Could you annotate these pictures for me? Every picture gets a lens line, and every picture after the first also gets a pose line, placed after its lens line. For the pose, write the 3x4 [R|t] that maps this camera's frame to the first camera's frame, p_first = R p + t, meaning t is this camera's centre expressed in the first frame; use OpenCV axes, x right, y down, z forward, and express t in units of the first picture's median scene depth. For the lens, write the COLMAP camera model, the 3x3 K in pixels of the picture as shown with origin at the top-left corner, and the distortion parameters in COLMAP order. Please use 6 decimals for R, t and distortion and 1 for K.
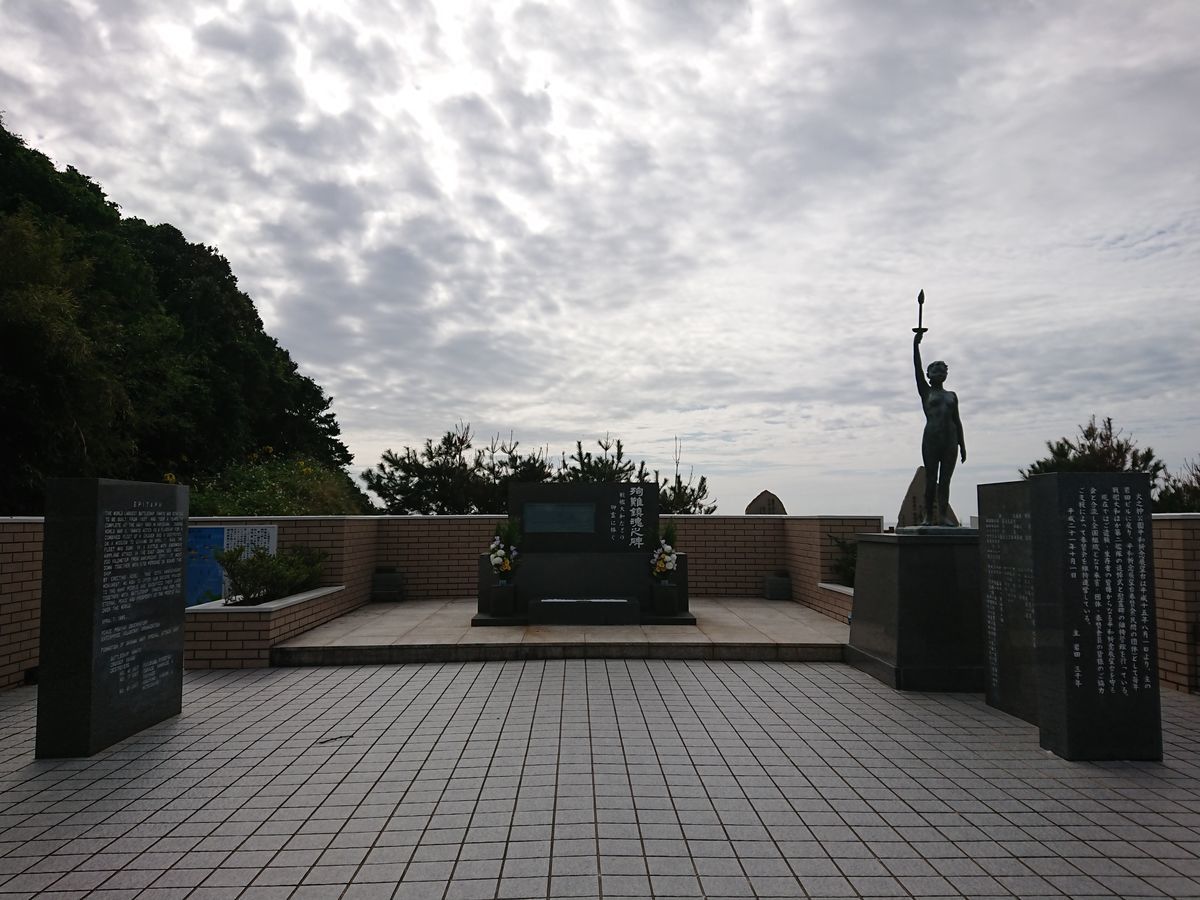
lens RADIAL K [[994.9, 0, 600.0], [0, 994.9, 450.0], [0, 0, 1]] dist [0.011716, 0.002070]
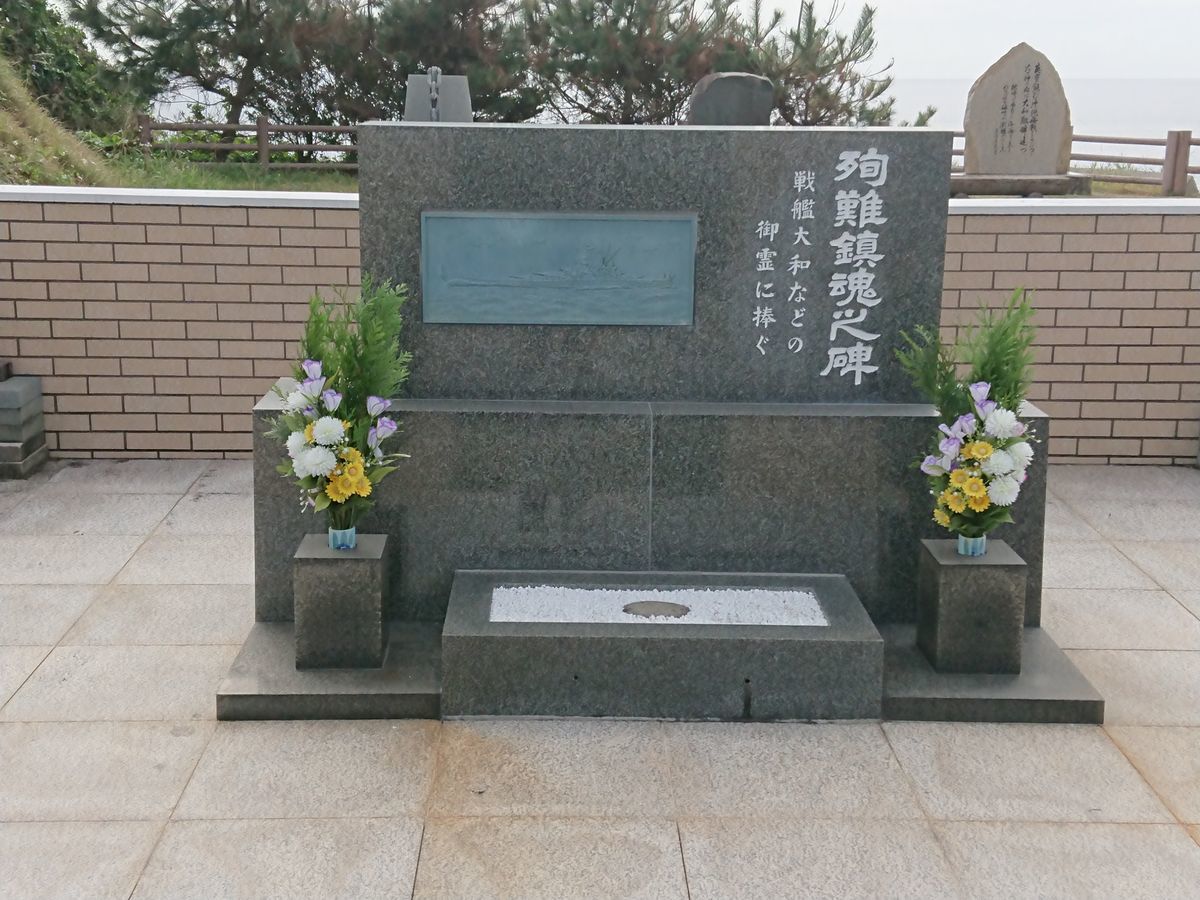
lens RADIAL K [[1869.6, 0, 600.3], [0, 1869.6, 517.5], [0, 0, 1]] dist [0.222577, -0.244126]
pose [[0.999936, 0.009848, 0.005583, -0.026320], [-0.011065, 0.954386, 0.298371, -0.013473], [-0.002390, -0.298414, 0.954434, 0.421099]]
